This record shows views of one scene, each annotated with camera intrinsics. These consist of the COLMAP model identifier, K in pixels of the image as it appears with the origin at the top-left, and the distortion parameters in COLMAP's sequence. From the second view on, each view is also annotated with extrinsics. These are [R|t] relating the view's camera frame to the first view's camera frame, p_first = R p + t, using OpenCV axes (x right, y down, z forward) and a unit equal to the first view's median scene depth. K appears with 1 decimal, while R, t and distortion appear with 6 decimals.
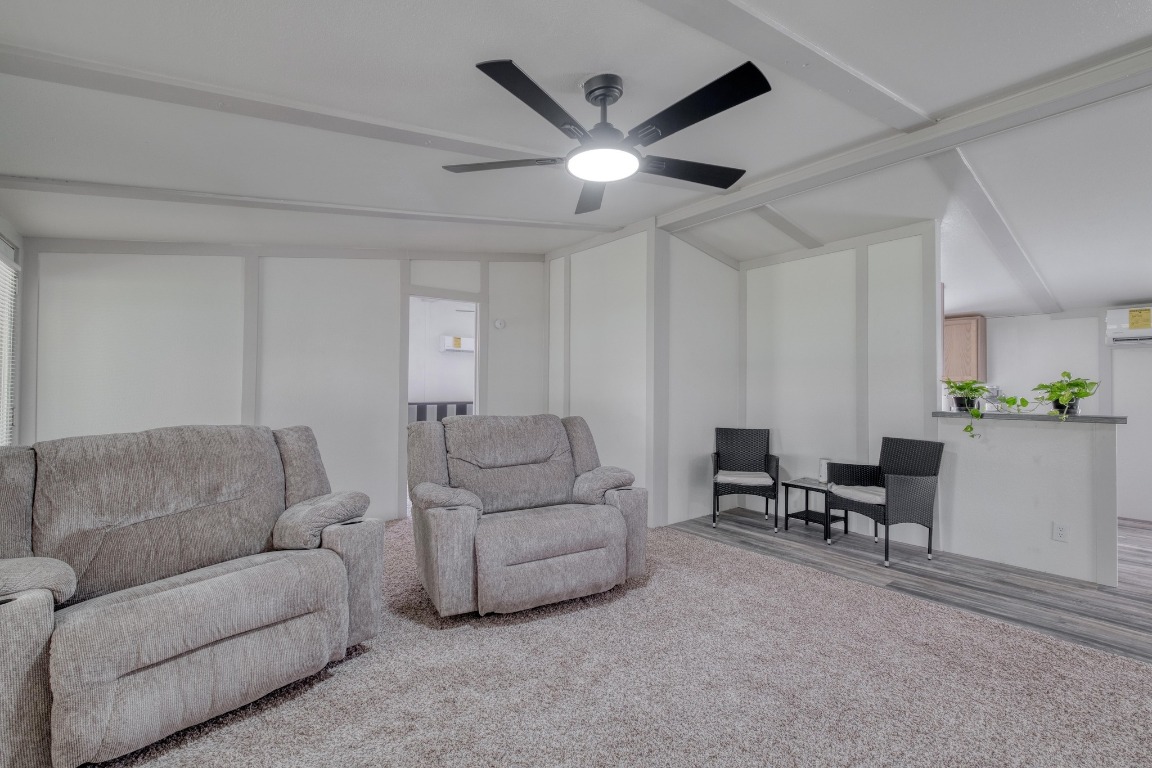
lens RADIAL K [[495.1, 0, 576.7], [0, 495.1, 384.0], [0, 0, 1]] dist [0.003454, -0.001139]
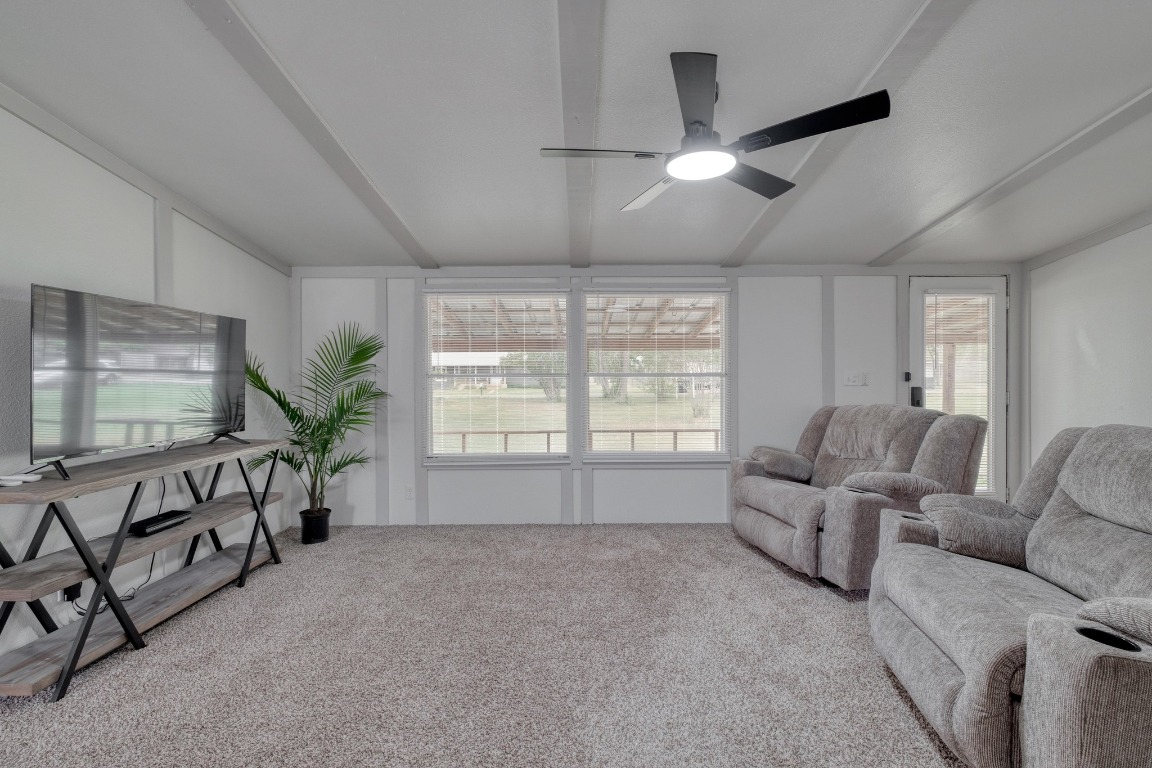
lens RADIAL K [[495.1, 0, 580.1], [0, 495.1, 382.2], [0, 0, 1]] dist [0.003454, -0.001139]
pose [[-0.630092, 0.005165, -0.776503, 0.560922], [0.002250, 0.999986, 0.004826, 0.009557], [0.776517, 0.001294, -0.630095, 0.785789]]
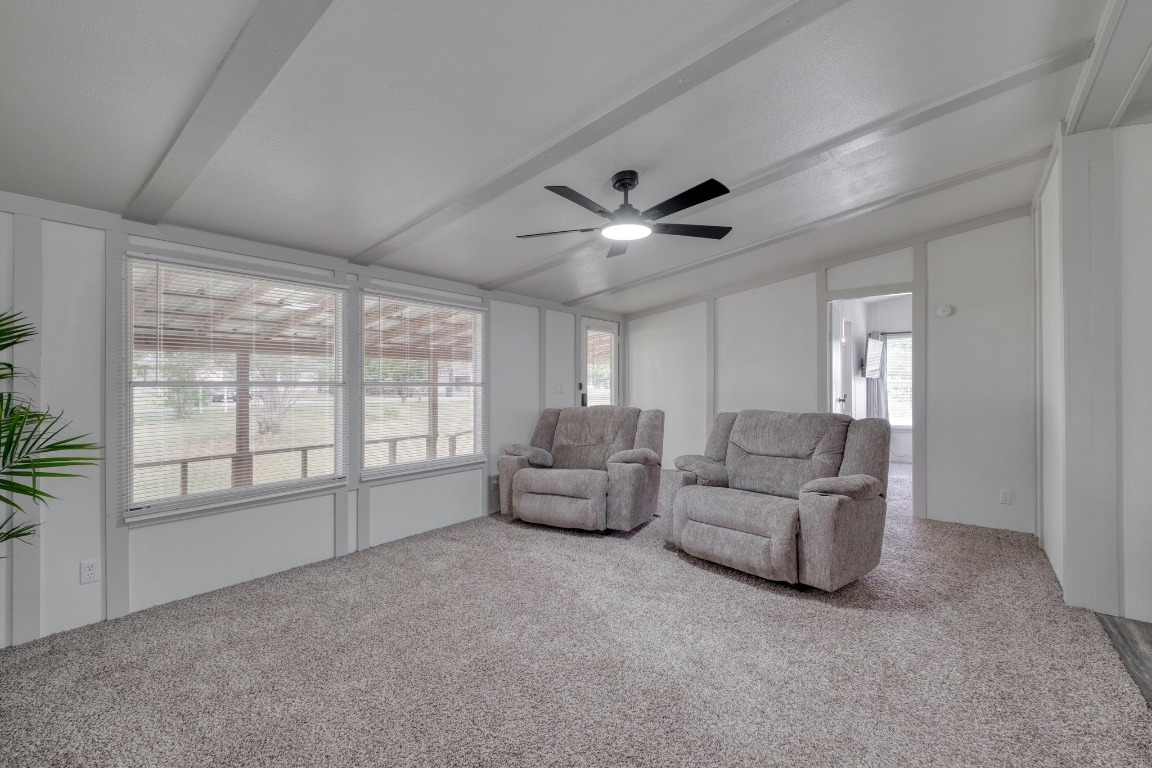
lens RADIAL K [[495.1, 0, 576.8], [0, 495.1, 385.5], [0, 0, 1]] dist [0.003454, -0.001139]
pose [[0.217484, -0.004148, -0.976055, 0.770461], [0.005854, 0.999979, -0.002945, 0.006350], [0.976046, -0.005073, 0.217504, 0.291033]]
